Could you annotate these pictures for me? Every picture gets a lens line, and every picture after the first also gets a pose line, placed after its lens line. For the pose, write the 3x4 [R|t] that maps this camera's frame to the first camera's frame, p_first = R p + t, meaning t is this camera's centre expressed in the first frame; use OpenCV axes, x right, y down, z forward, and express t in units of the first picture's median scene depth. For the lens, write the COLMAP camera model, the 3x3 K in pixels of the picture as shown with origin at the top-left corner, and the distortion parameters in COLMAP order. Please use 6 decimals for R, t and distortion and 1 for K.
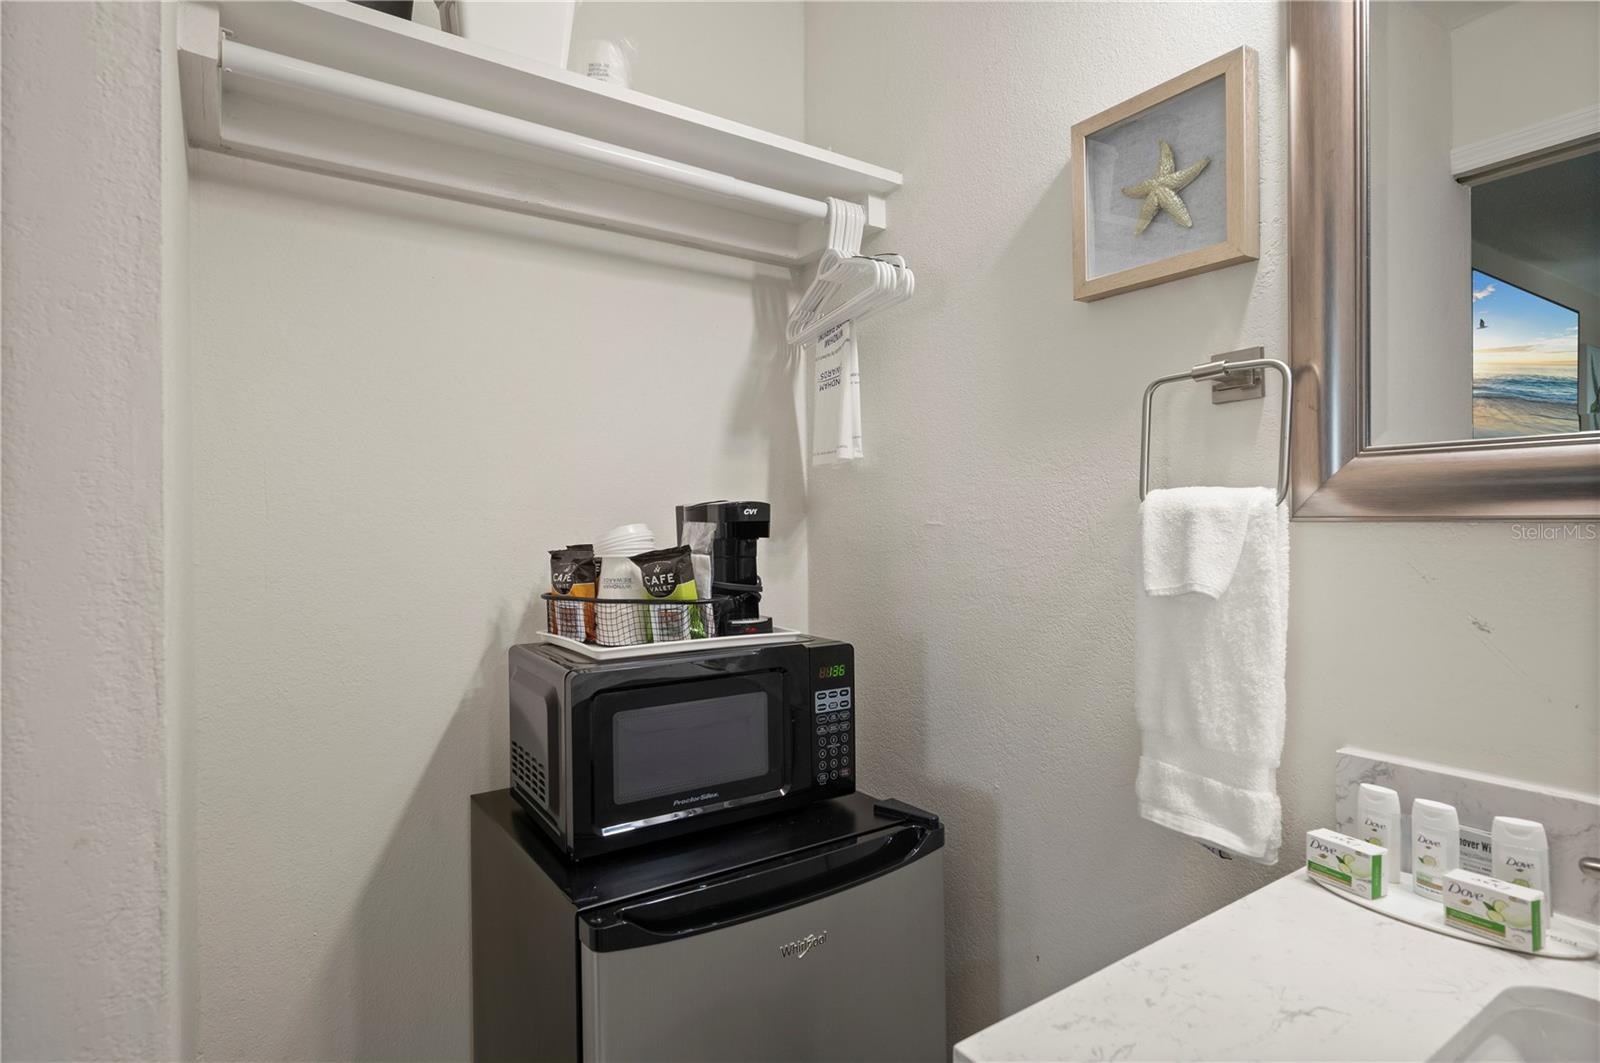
lens RADIAL K [[809.9, 0, 800.2], [0, 809.9, 533.0], [0, 0, 1]] dist [-0.014288, 0.001795]
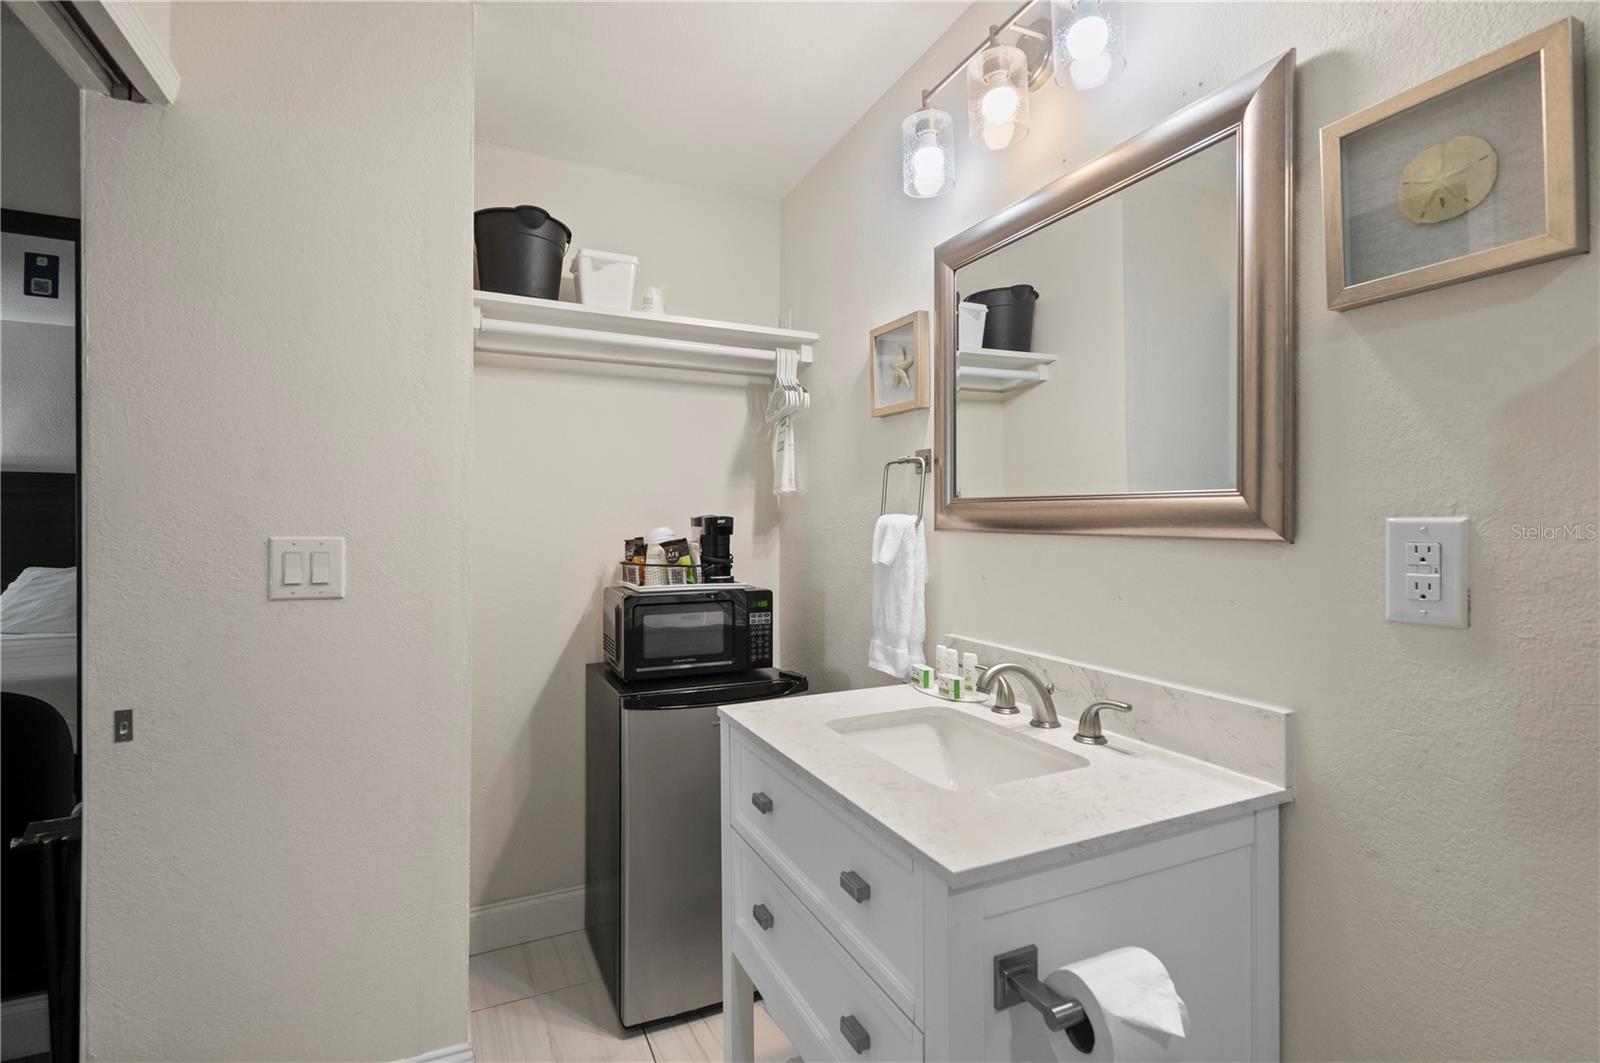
lens RADIAL K [[726.6, 0, 787.7], [0, 726.6, 520.1], [0, 0, 1]] dist [-0.001985, 0.000560]
pose [[0.986963, 0.008670, -0.160714, 0.389053], [-0.010299, 0.999904, -0.009308, -0.015257], [0.160618, 0.010841, 0.986957, -0.729640]]
